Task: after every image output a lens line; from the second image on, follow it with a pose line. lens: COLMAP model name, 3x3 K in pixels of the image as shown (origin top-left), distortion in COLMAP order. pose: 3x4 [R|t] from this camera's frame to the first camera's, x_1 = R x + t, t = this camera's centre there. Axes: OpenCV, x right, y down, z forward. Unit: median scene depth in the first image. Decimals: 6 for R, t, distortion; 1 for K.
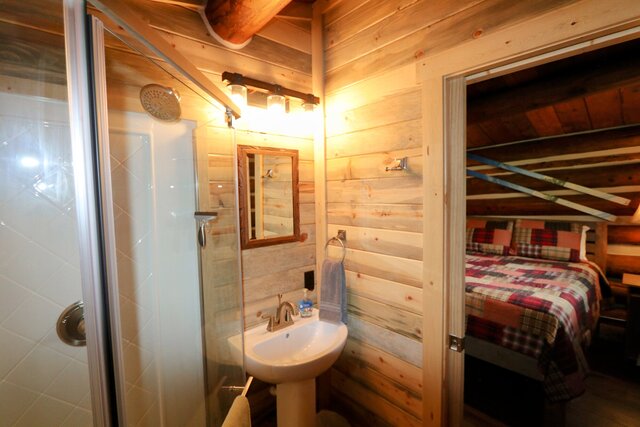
lens RADIAL K [[300.1, 0, 320.4], [0, 300.1, 211.5], [0, 0, 1]] dist [-0.004471, -0.000640]
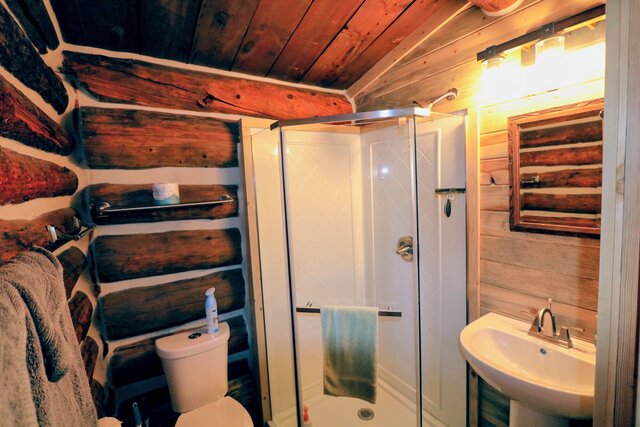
lens RADIAL K [[300.1, 0, 320.8], [0, 300.1, 212.2], [0, 0, 1]] dist [-0.004471, -0.000640]
pose [[-0.158648, 0.122142, -0.979751, 0.735082], [-0.014948, 0.991908, 0.126078, -0.038141], [0.987222, 0.034647, -0.155538, 0.559417]]
